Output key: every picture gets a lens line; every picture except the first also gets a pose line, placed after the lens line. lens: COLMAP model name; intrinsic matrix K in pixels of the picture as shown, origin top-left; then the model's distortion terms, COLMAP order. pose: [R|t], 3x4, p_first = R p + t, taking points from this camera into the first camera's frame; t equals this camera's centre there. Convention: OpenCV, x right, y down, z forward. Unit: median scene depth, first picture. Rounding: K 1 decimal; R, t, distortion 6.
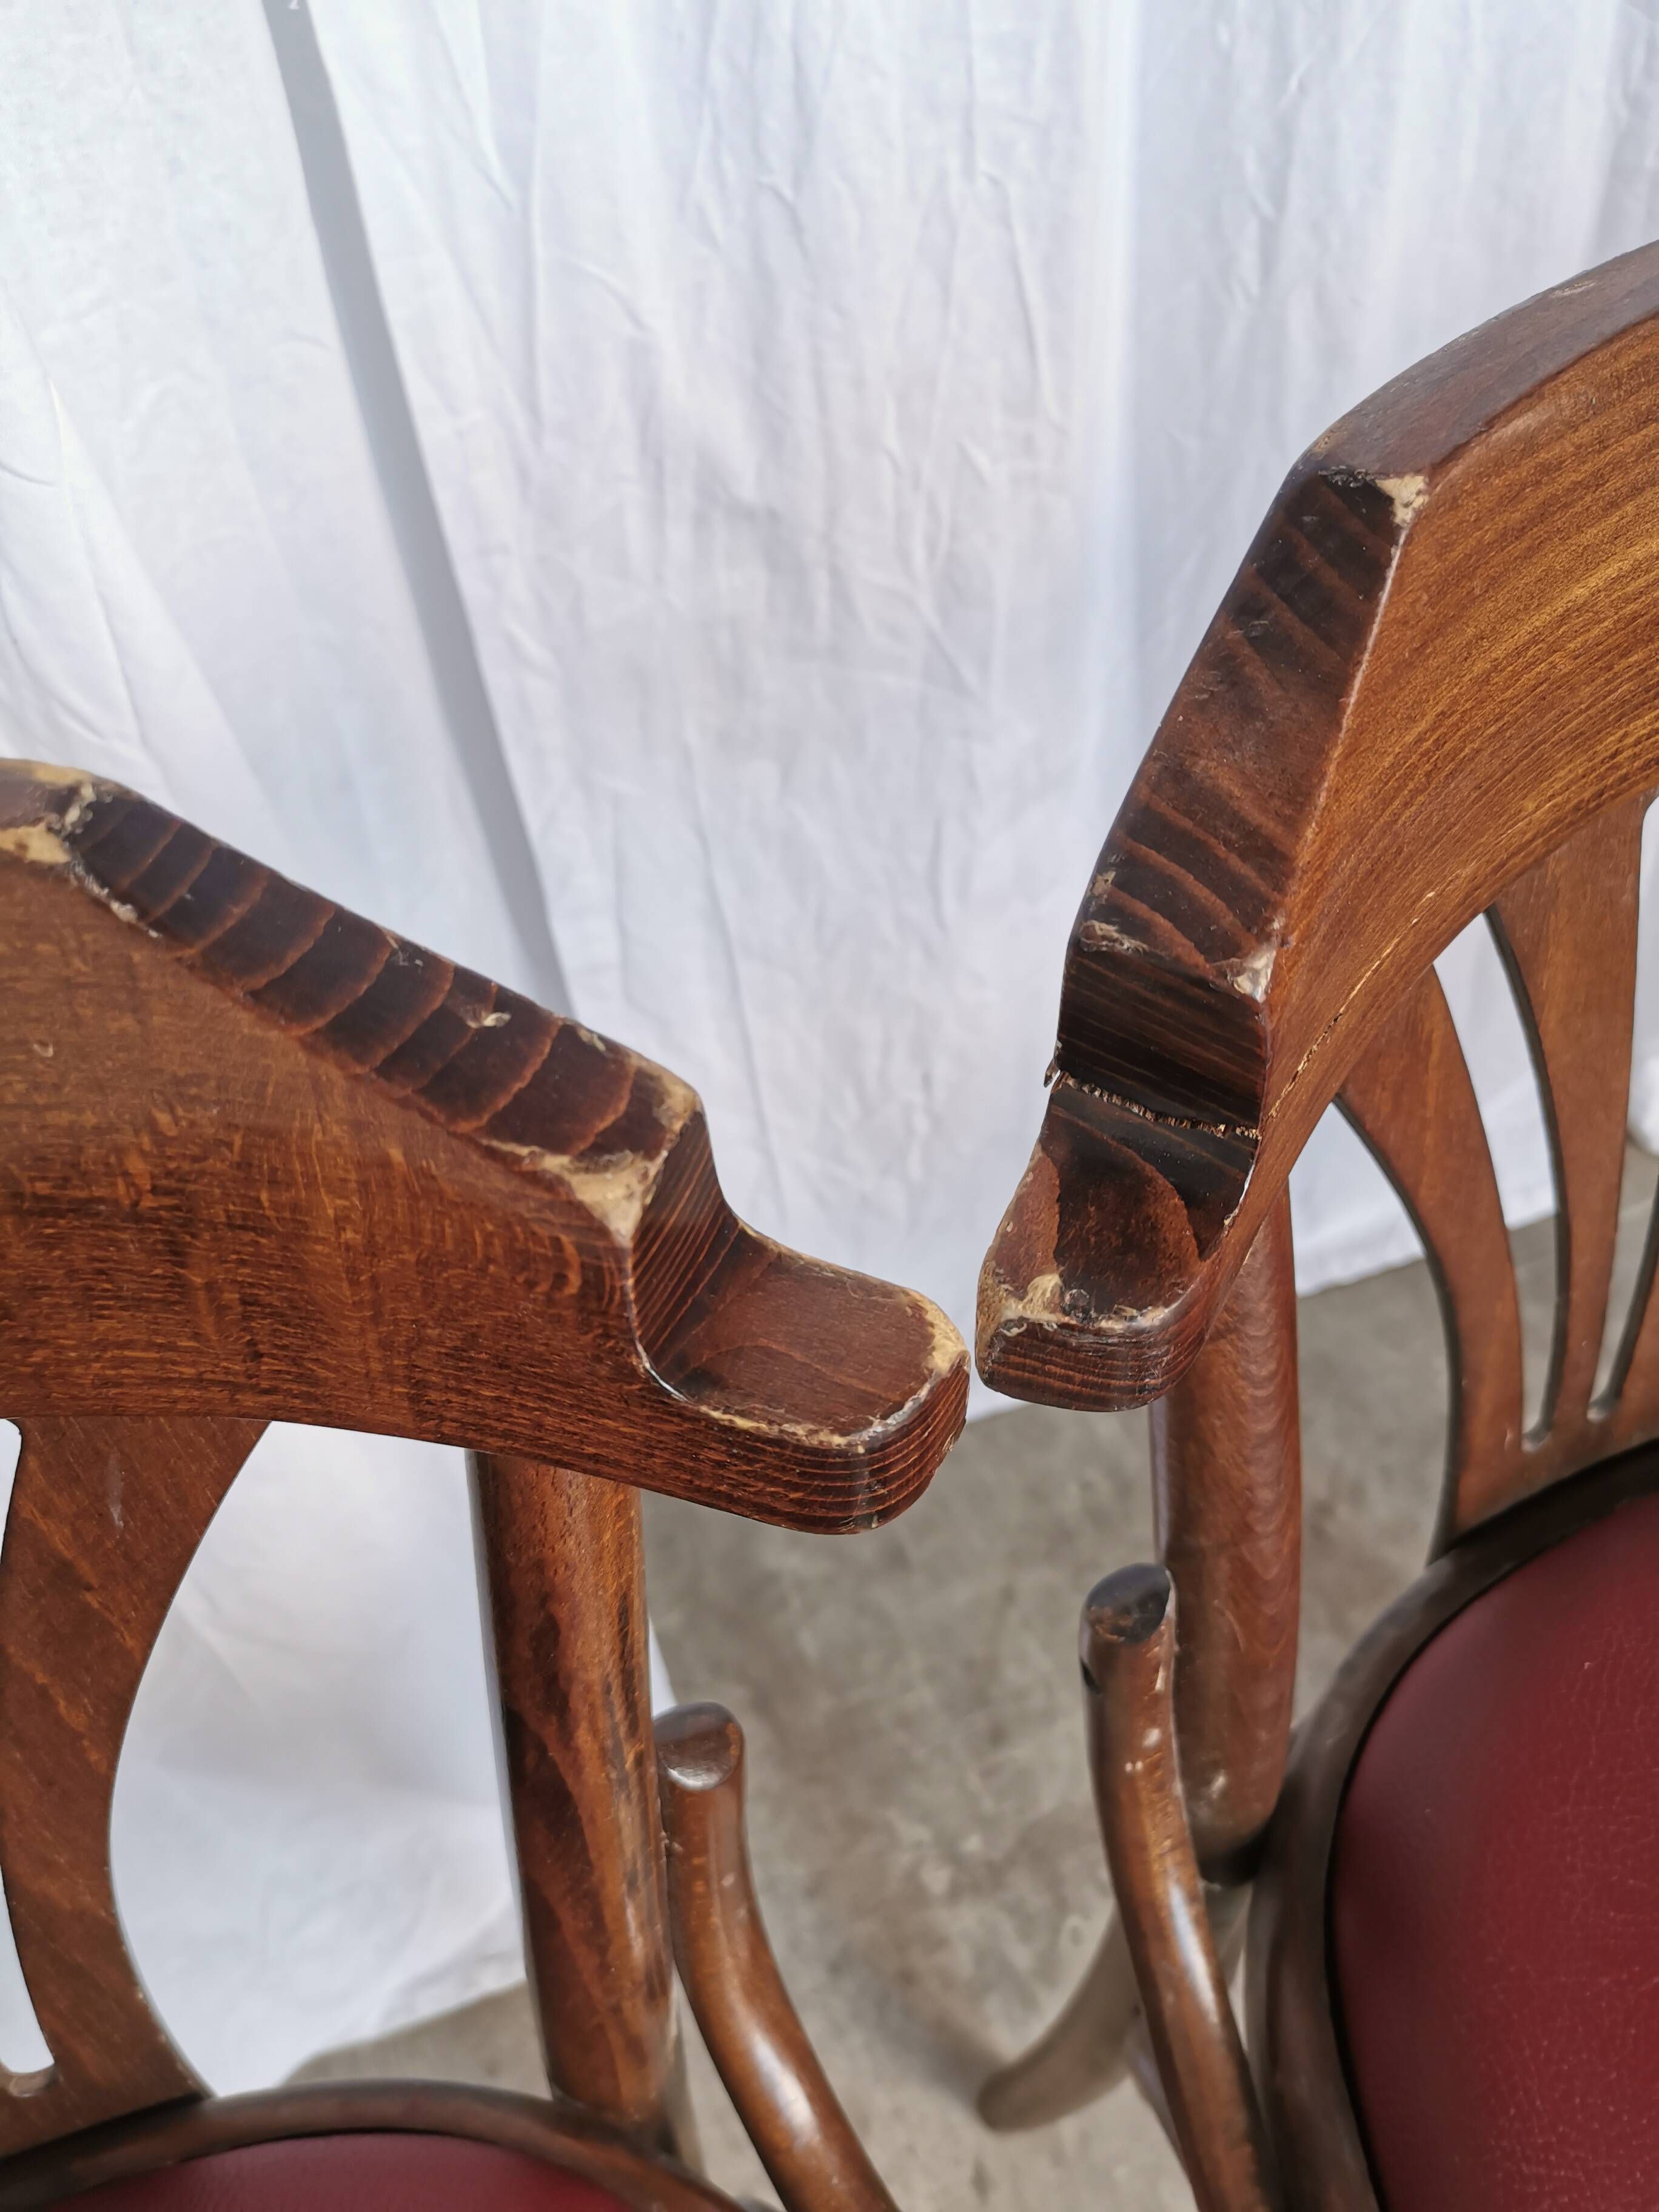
lens RADIAL K [[1788.9, 0, 851.2], [0, 1788.9, 1118.1], [0, 0, 1]] dist [0.014175, -0.031148]
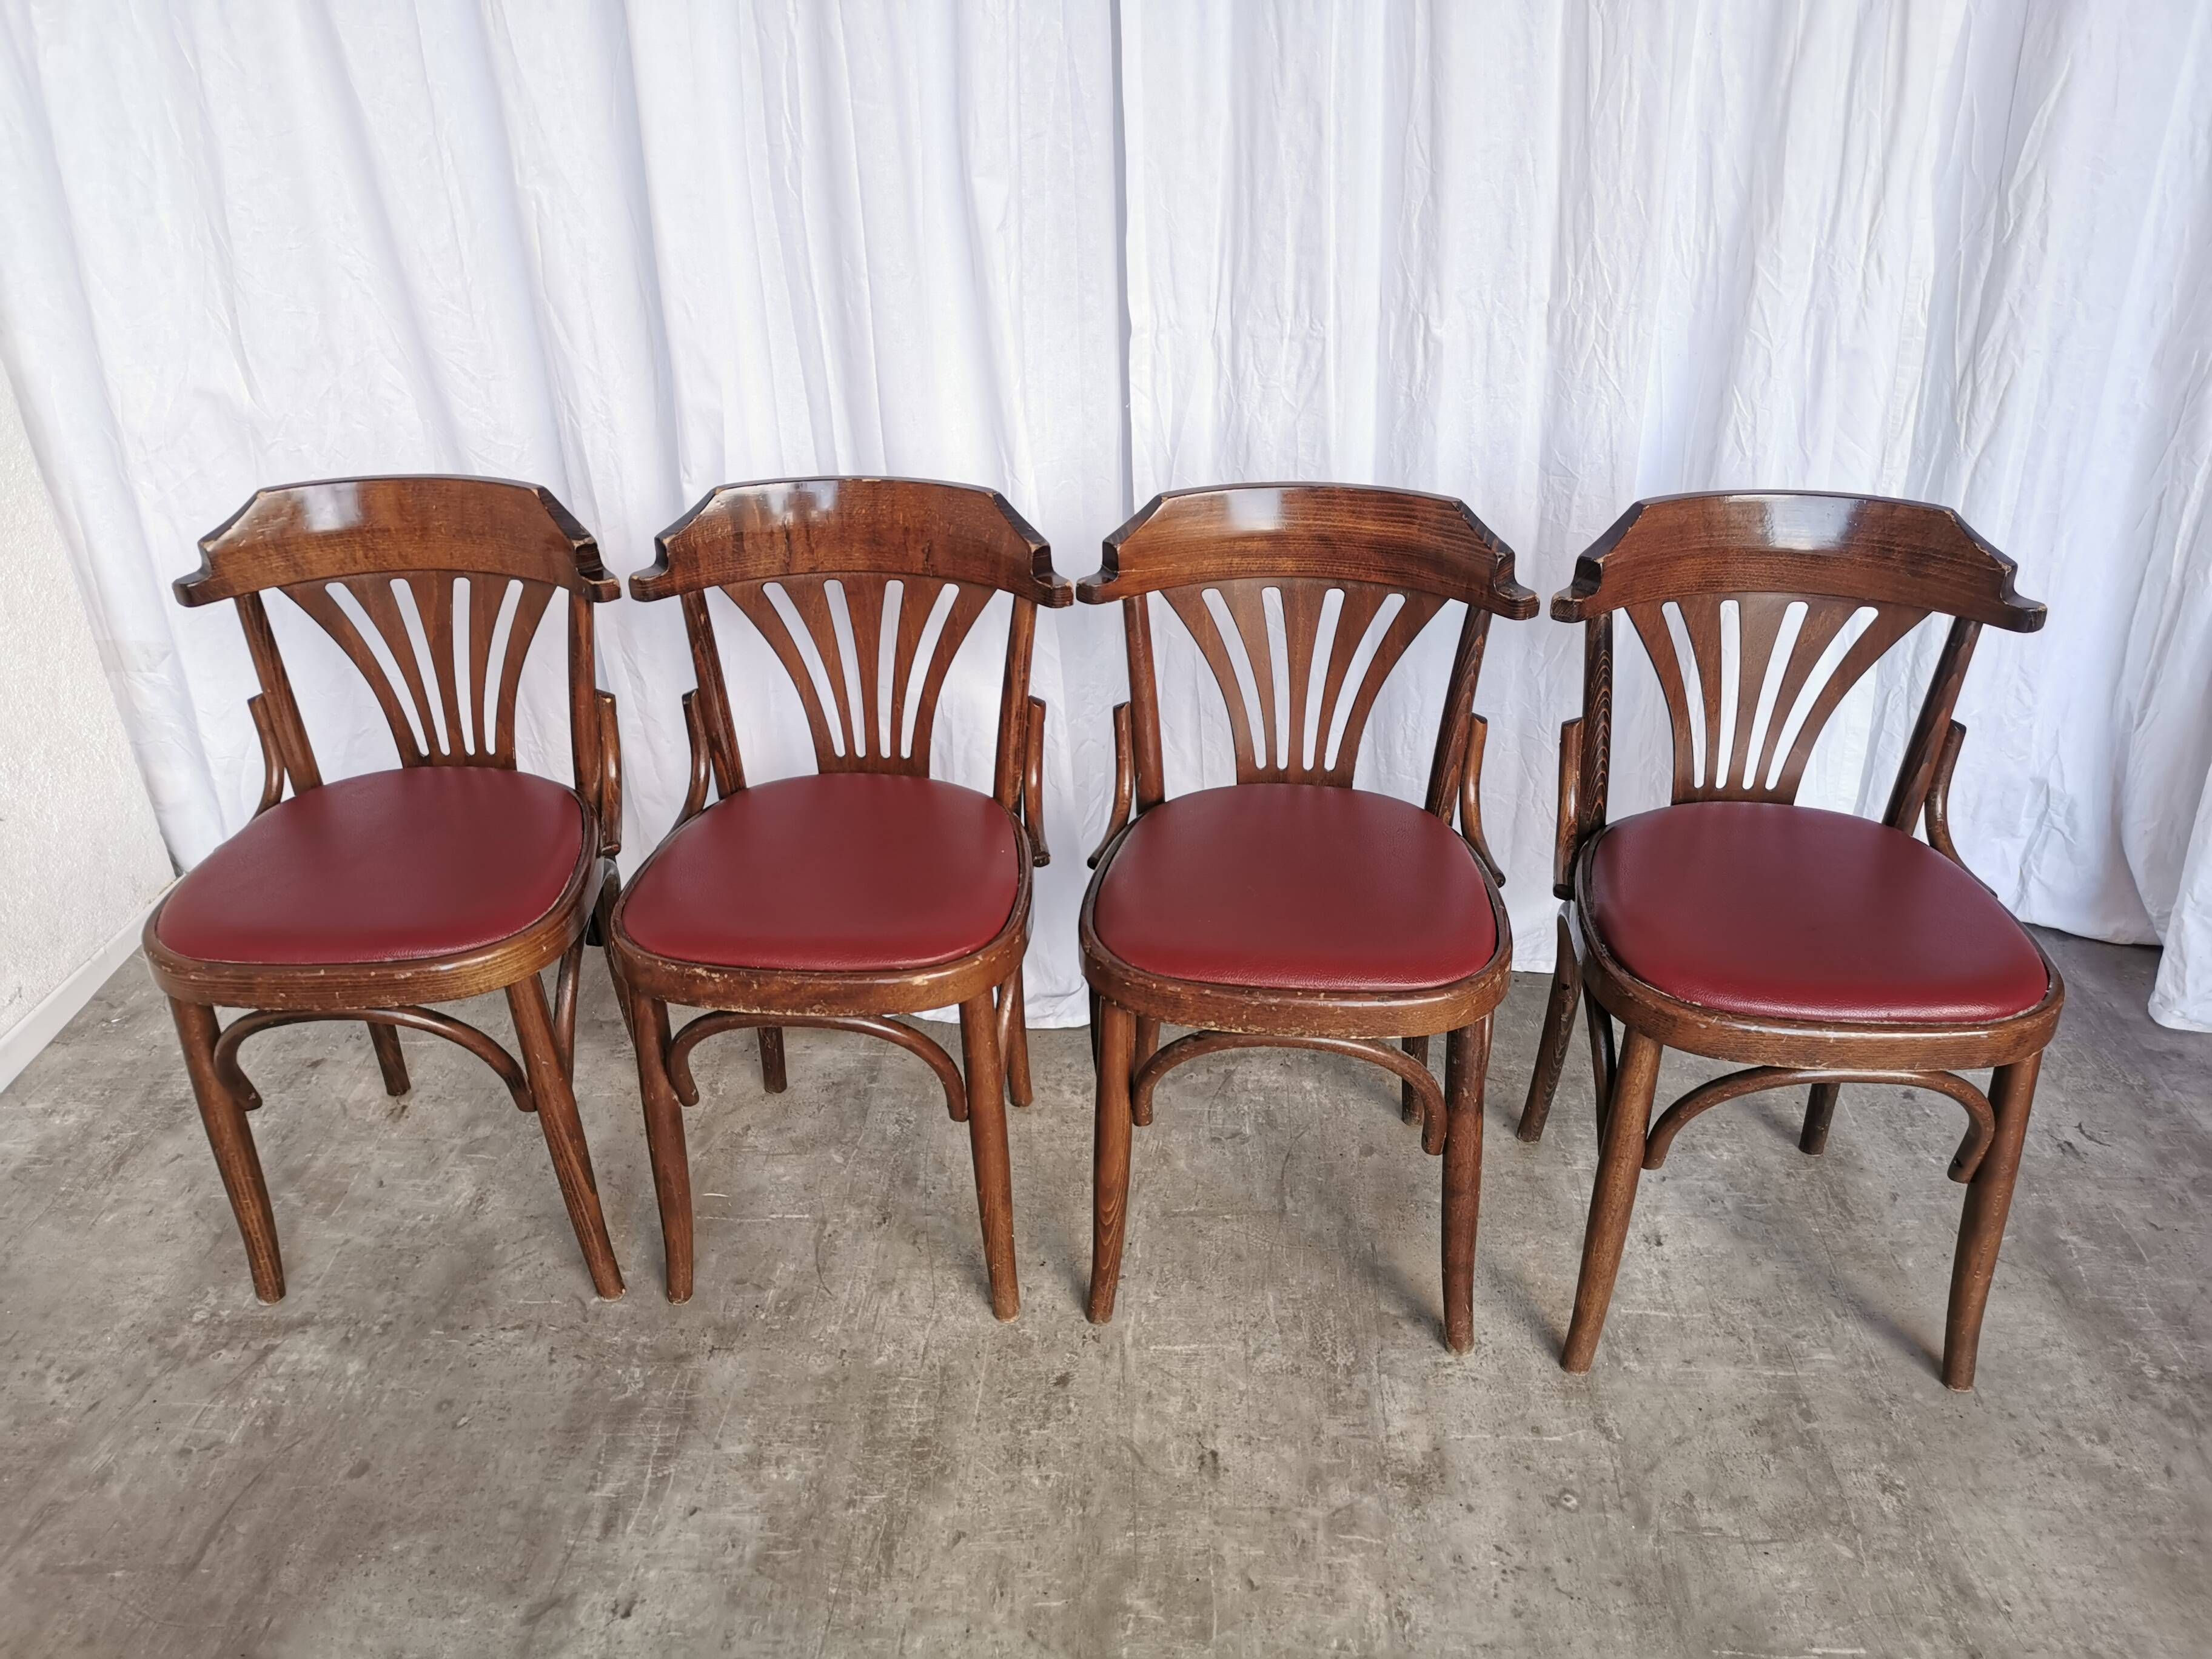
lens RADIAL K [[1742.2, 0, 1101.1], [0, 1742.2, 851.2], [0, 0, 1]] dist [0.037066, -0.050460]
pose [[0.877180, 0.261040, -0.403006, 1.200316], [-0.363664, 0.909229, -0.202611, 0.903293], [0.313535, 0.324285, 0.892488, -1.797581]]
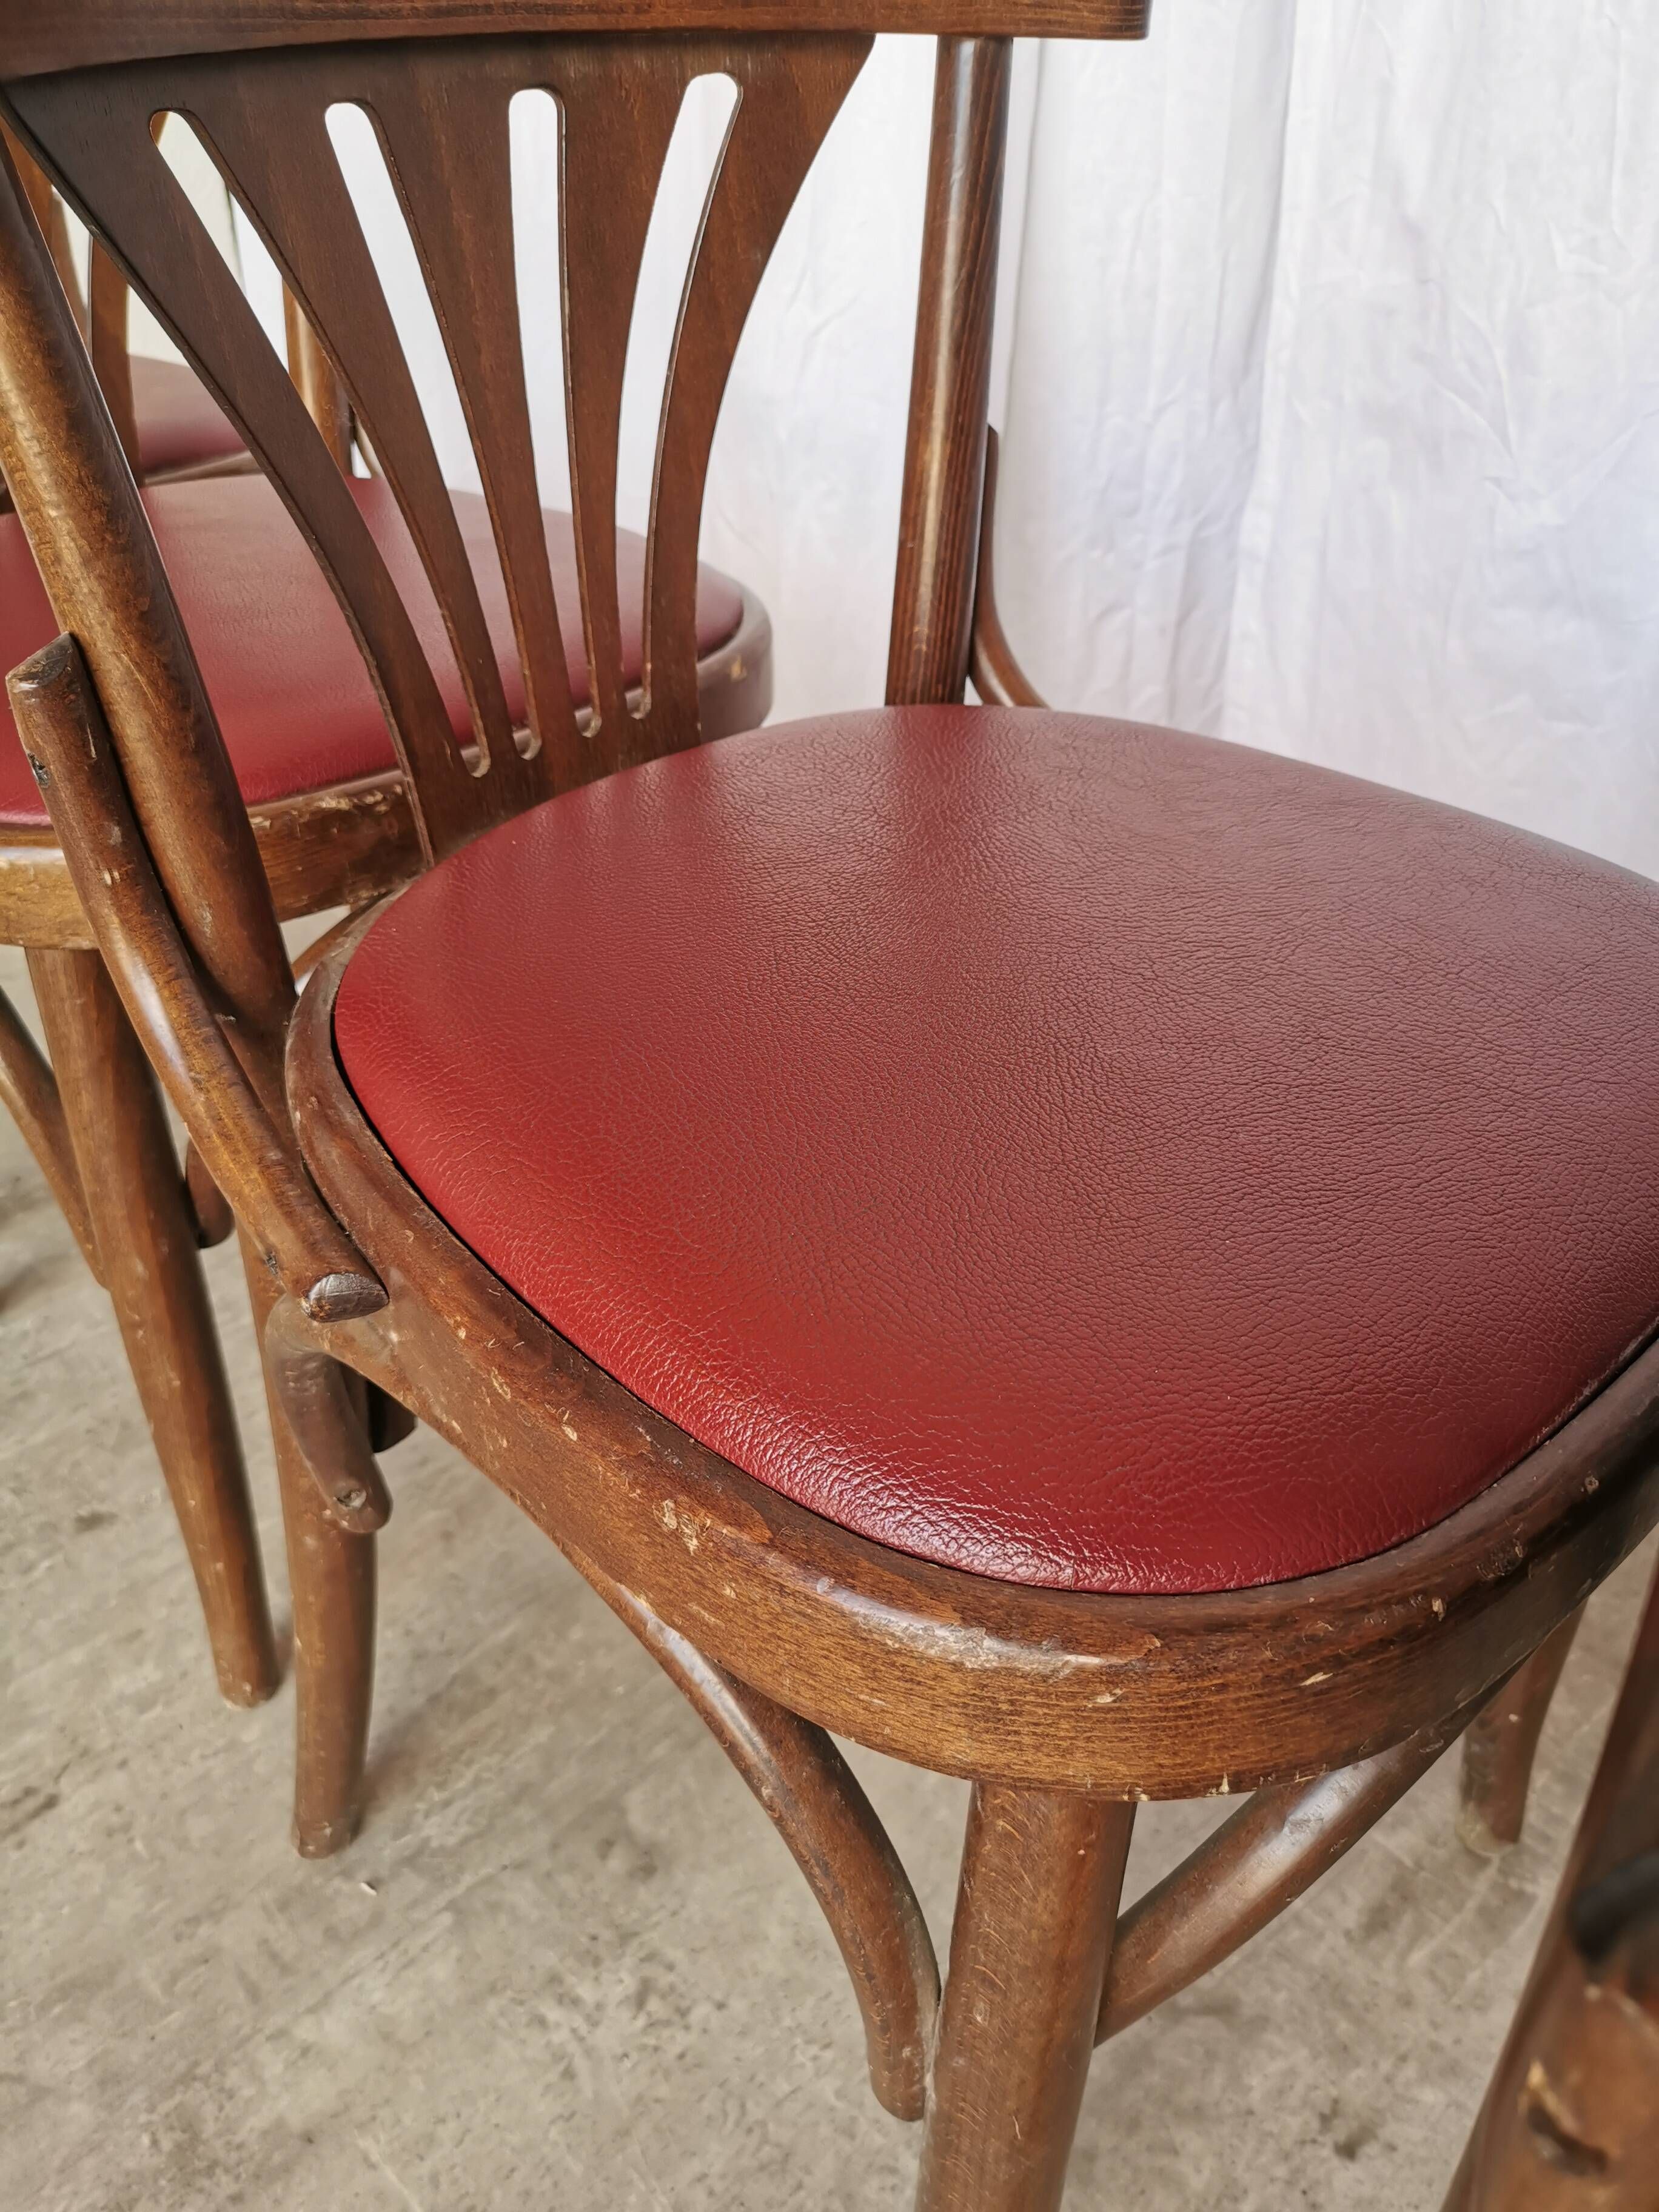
lens RADIAL K [[1742.2, 0, 803.6], [0, 1742.2, 1126.0], [0, 0, 1]] dist [0.037066, -0.050460]
pose [[0.283415, 0.582384, -0.761909, 1.350916], [-0.703907, 0.665903, 0.247161, 0.158786], [0.651300, 0.466264, 0.598671, 0.140643]]
